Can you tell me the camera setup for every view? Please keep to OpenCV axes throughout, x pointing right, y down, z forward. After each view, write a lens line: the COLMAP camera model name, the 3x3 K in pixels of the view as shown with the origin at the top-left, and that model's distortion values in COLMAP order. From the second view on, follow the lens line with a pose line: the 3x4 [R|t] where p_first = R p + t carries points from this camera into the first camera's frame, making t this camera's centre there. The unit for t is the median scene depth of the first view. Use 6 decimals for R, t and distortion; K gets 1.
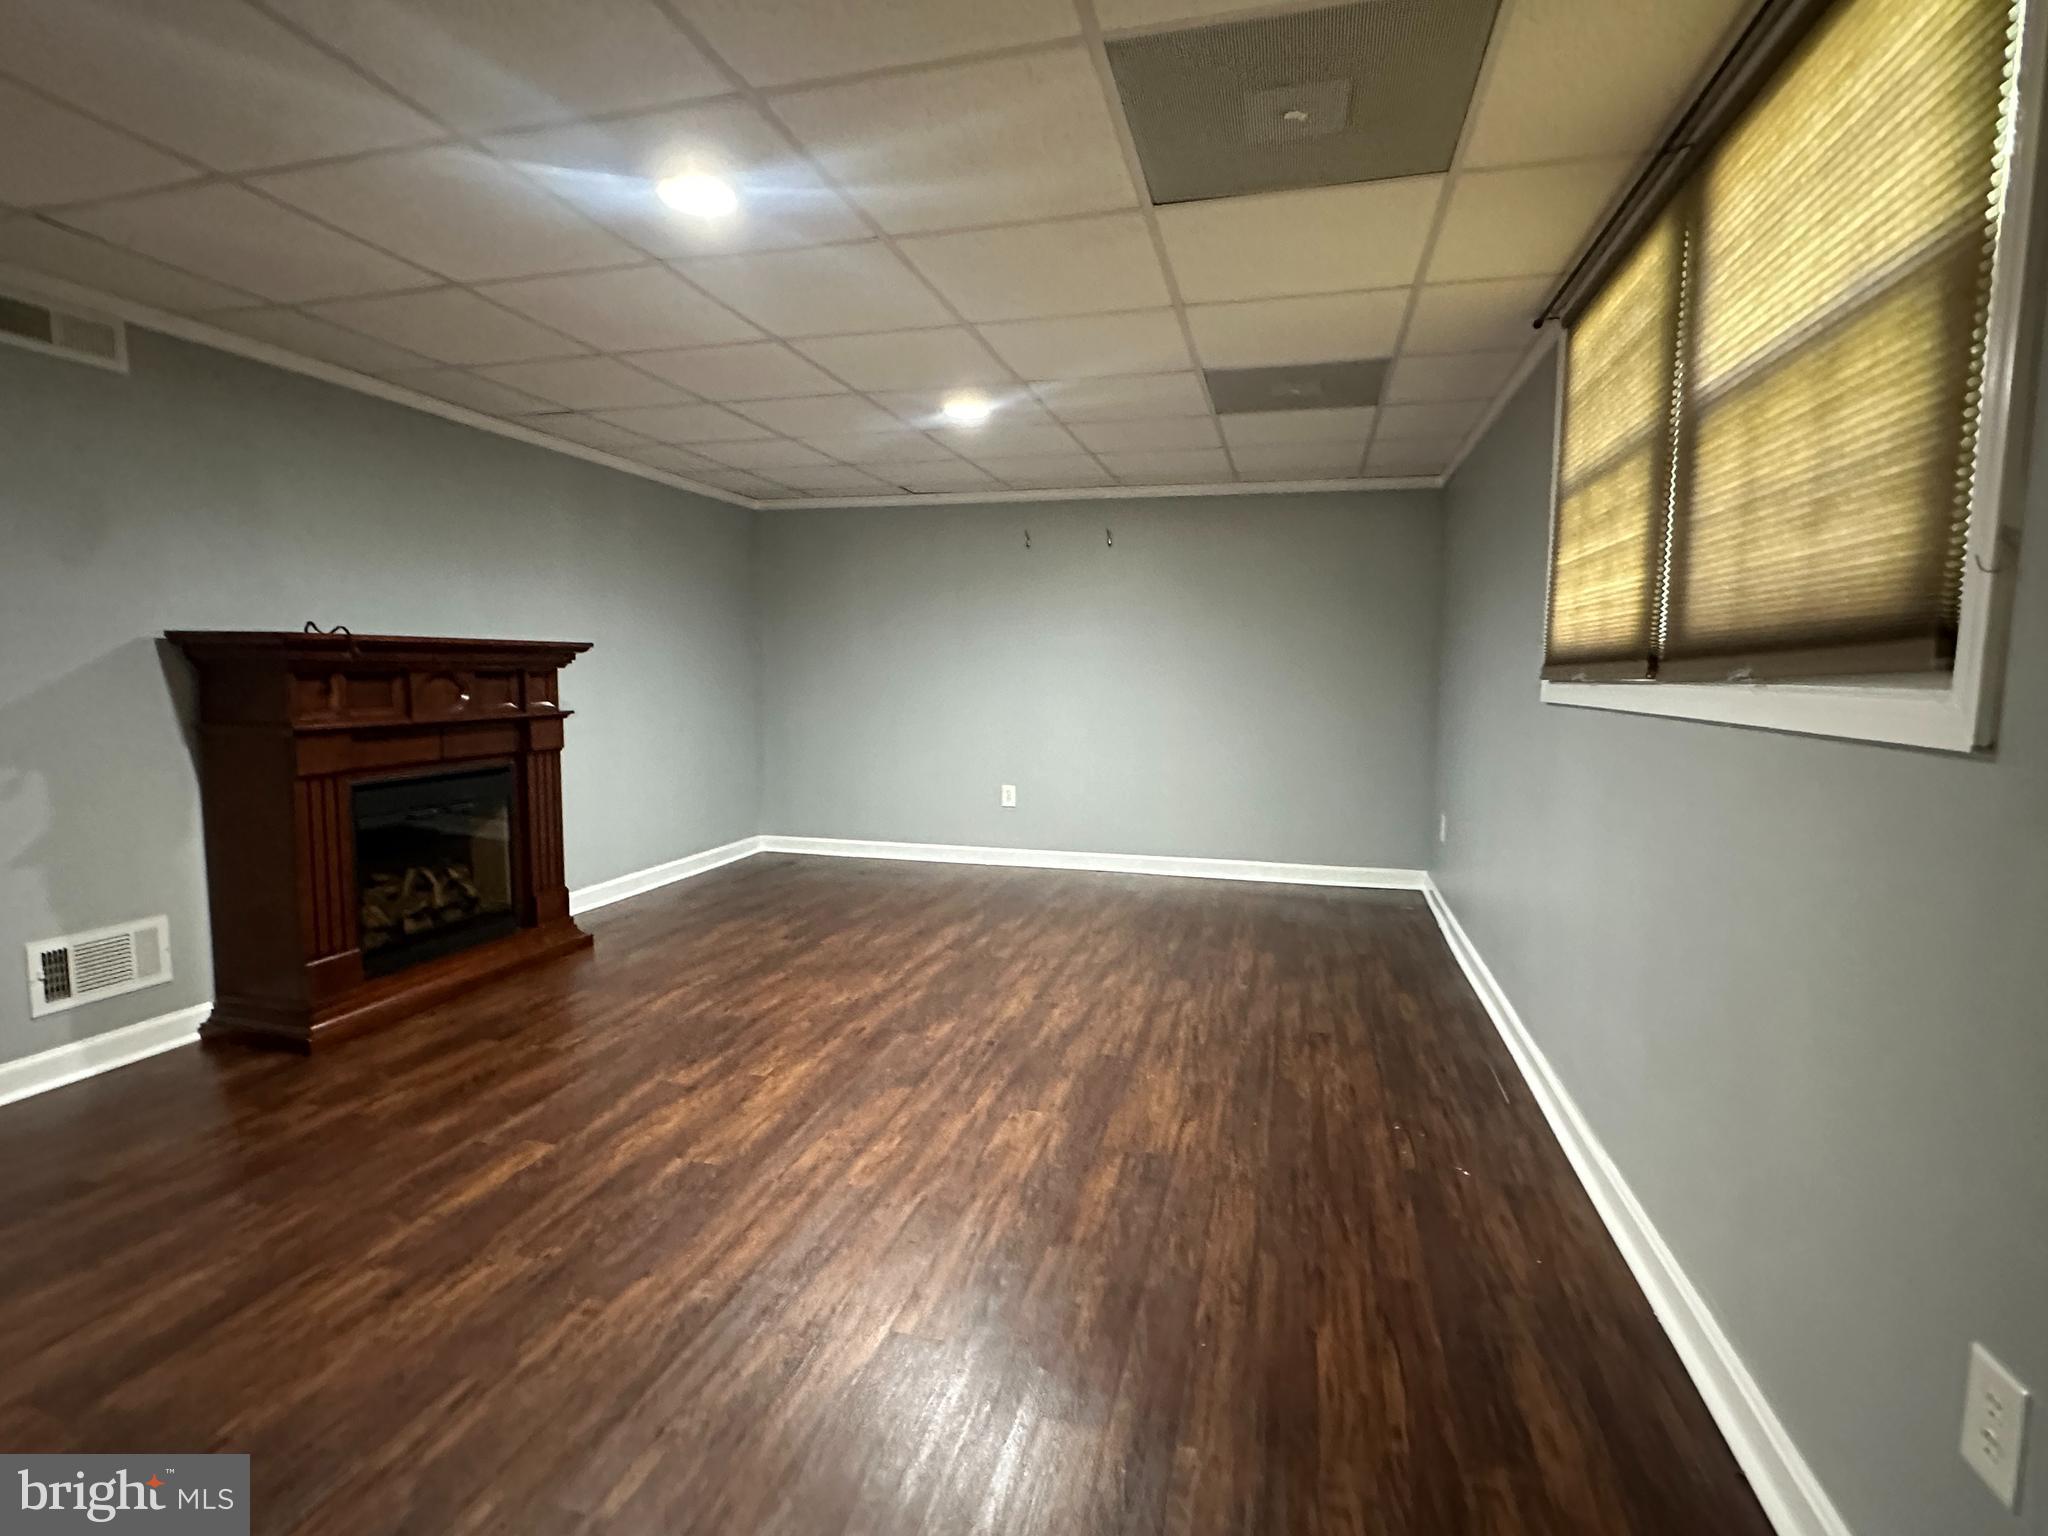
lens RADIAL K [[1048.4, 0, 1024.0], [0, 1048.4, 768.0], [0, 0, 1]] dist [-0.002537, -0.000355]
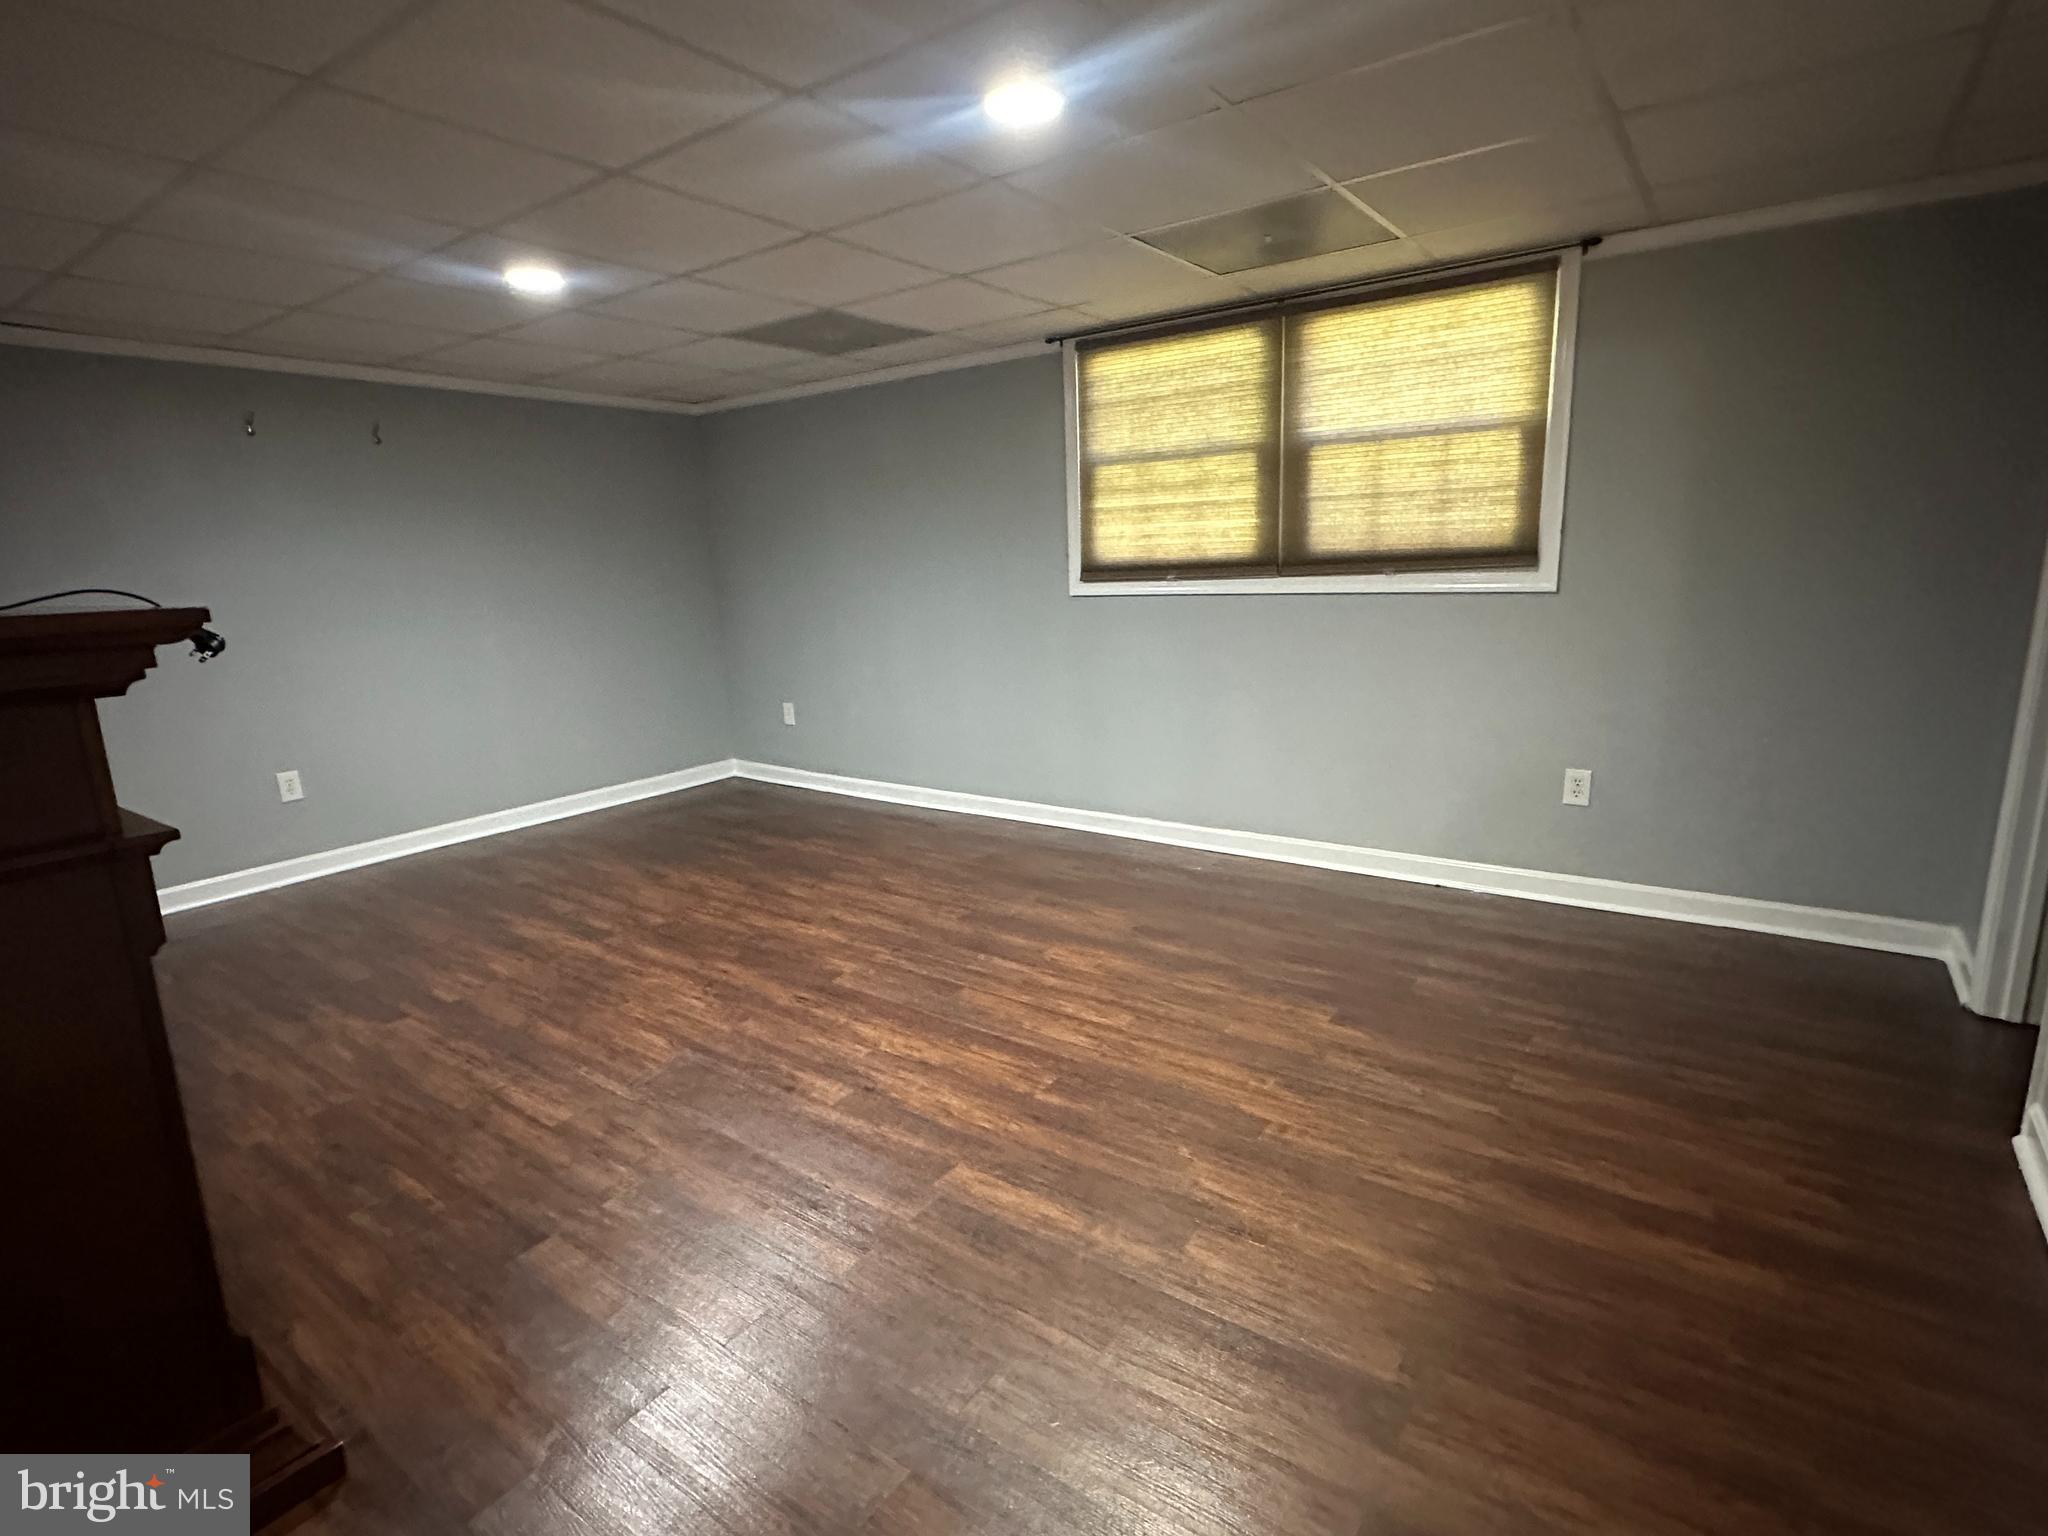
lens RADIAL K [[1048.4, 0, 1024.0], [0, 1048.4, 768.0], [0, 0, 1]] dist [-0.002537, -0.000355]
pose [[0.325696, -0.208981, 0.922090, -0.932745], [0.128251, 0.976017, 0.175903, -0.087932], [-0.936736, 0.060968, 0.344687, 0.501563]]
